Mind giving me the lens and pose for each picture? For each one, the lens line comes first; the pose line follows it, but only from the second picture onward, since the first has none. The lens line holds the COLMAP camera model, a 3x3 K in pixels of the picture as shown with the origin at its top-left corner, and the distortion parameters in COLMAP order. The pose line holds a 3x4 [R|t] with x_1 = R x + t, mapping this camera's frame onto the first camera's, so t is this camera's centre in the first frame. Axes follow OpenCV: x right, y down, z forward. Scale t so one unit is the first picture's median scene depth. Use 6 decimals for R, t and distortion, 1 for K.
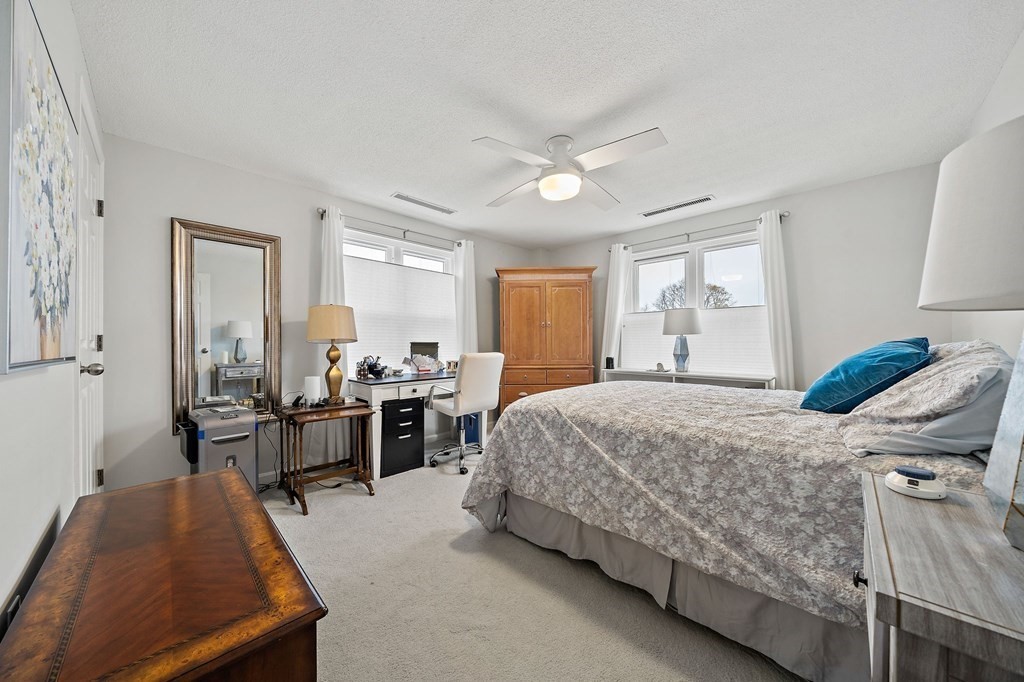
lens RADIAL K [[355.0, 0, 513.5], [0, 355.0, 342.9], [0, 0, 1]] dist [-0.007344, -0.000289]
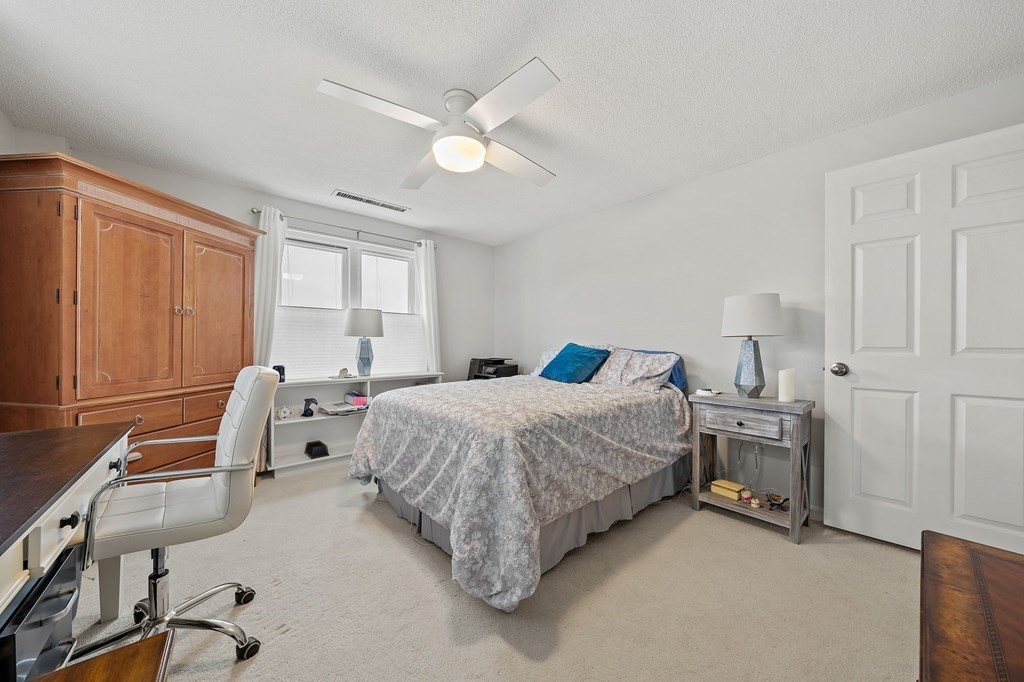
lens RADIAL K [[355.0, 0, 513.8], [0, 355.0, 341.2], [0, 0, 1]] dist [-0.007344, -0.000289]
pose [[0.072948, 0.009618, 0.997289, -0.445534], [-0.001322, 0.999954, -0.009547, -0.002902], [-0.997335, -0.000622, 0.072957, 0.538589]]
